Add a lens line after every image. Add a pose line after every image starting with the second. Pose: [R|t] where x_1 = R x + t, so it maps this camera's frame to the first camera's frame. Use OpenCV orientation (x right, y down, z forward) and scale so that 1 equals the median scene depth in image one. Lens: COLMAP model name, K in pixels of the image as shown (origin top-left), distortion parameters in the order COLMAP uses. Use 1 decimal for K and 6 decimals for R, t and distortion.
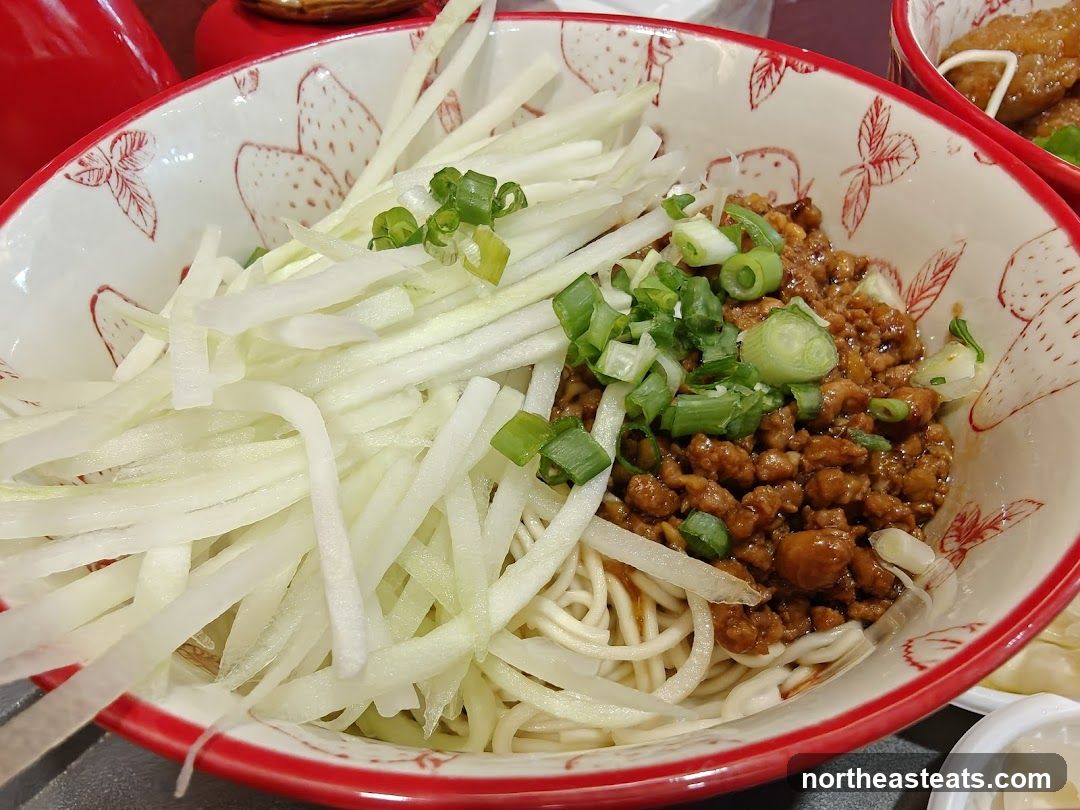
lens RADIAL K [[797.3, 0, 536.5], [0, 797.3, 409.8], [0, 0, 1]] dist [0.005425, -0.007789]
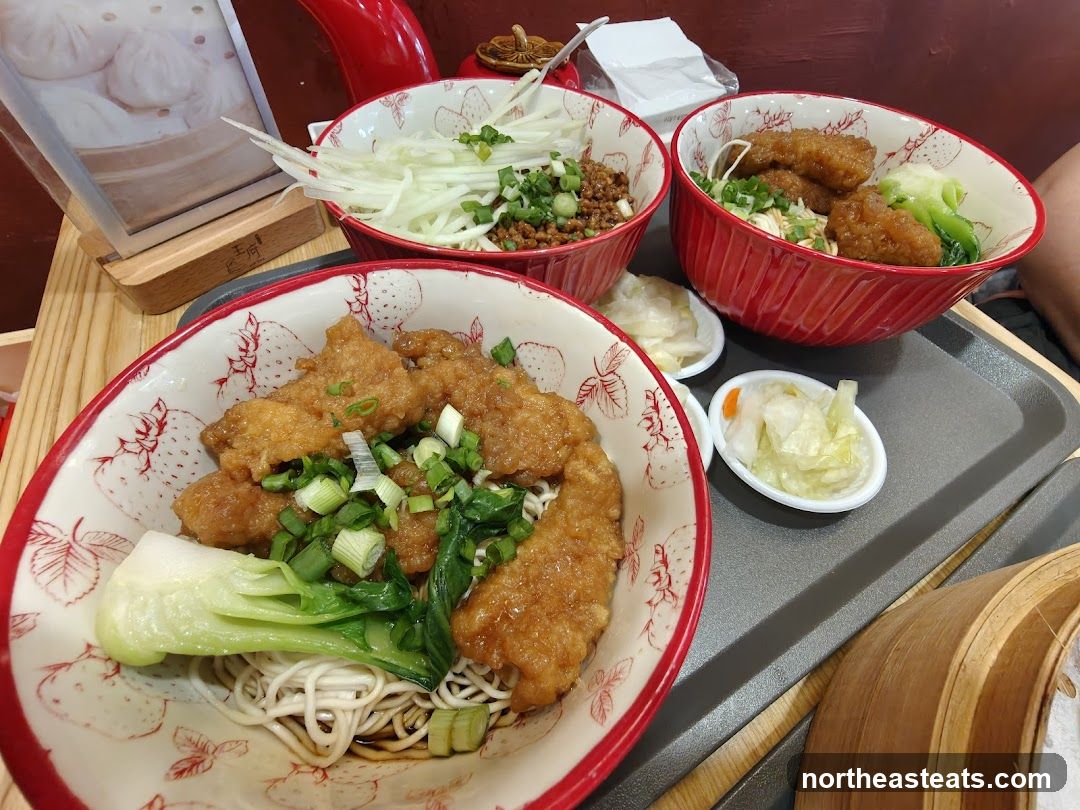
lens RADIAL K [[797.3, 0, 540.6], [0, 797.3, 404.0], [0, 0, 1]] dist [0.005425, -0.007789]
pose [[0.900178, 0.320536, -0.294850, 1.356441], [-0.334293, 0.942461, 0.003966, 0.644563], [0.279155, 0.094996, 0.955535, -1.825117]]
